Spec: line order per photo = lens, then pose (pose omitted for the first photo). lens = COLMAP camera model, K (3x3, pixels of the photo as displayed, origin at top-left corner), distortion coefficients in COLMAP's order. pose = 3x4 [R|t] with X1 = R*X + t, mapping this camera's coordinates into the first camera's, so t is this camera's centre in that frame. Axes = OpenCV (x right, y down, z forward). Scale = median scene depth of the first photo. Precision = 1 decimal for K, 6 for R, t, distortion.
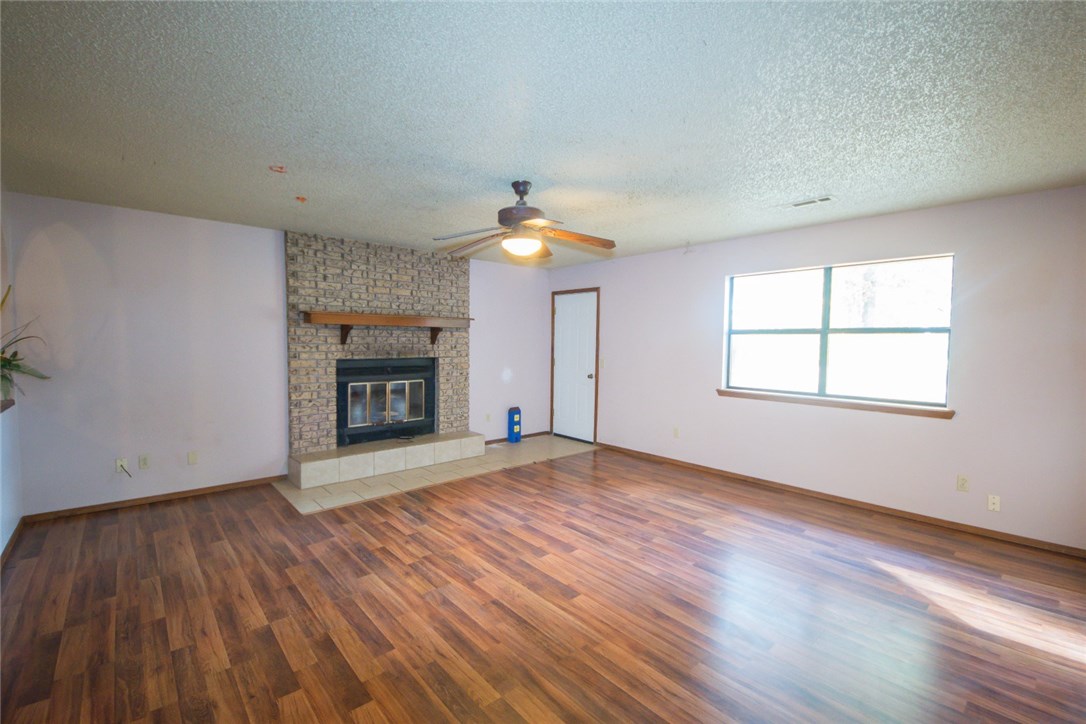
lens RADIAL K [[469.7, 0, 562.0], [0, 469.7, 365.2], [0, 0, 1]] dist [-0.016174, -0.000400]
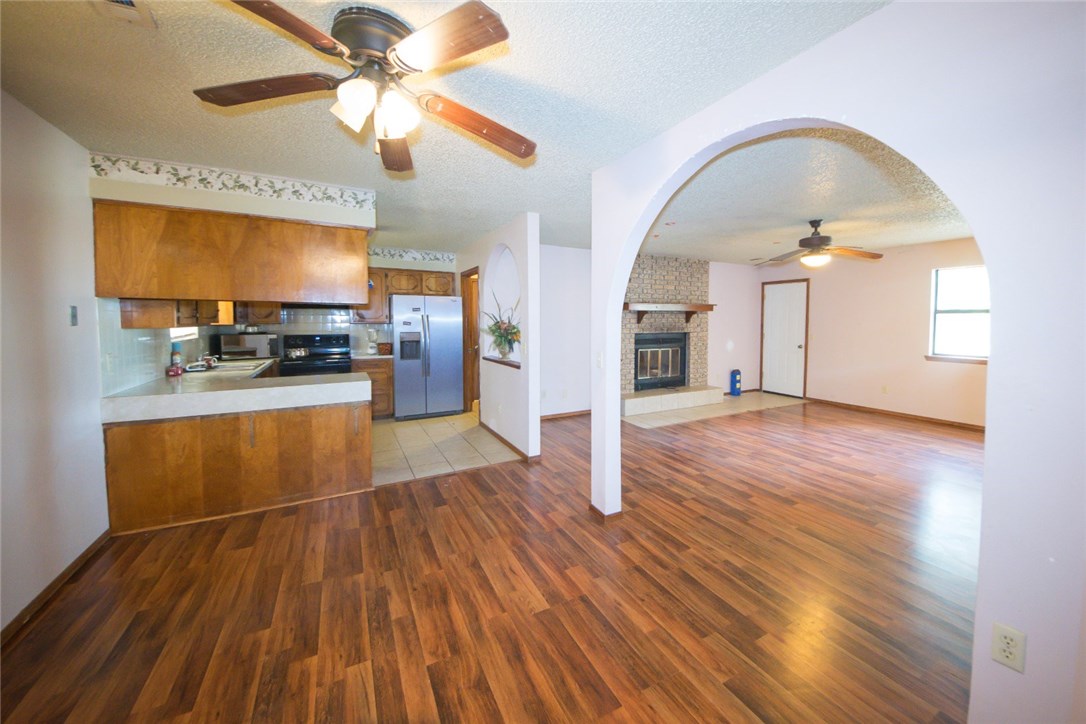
lens RADIAL K [[419.1, 0, 576.6], [0, 419.1, 339.6], [0, 0, 1]] dist [0.000702, -0.008012]
pose [[0.971197, 0.000650, -0.238279, -0.353694], [-0.001786, 0.999988, -0.004551, 0.014258], [0.238273, 0.004846, 0.971186, -0.374588]]
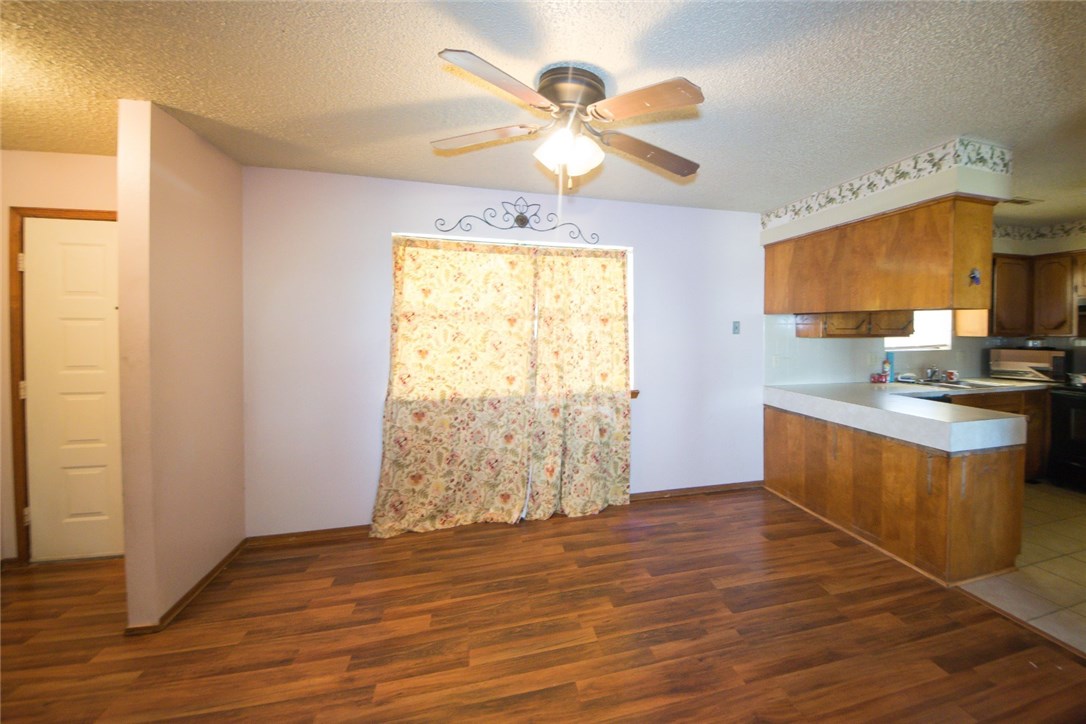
lens RADIAL K [[417.0, 0, 600.3], [0, 417.0, 333.9], [0, 0, 1]] dist [0.000784, -0.013428]
pose [[-0.466741, -0.000202, -0.884394, -0.257449], [-0.048454, 0.998504, 0.025344, -0.013403], [0.883066, 0.054682, -0.466052, 0.132684]]
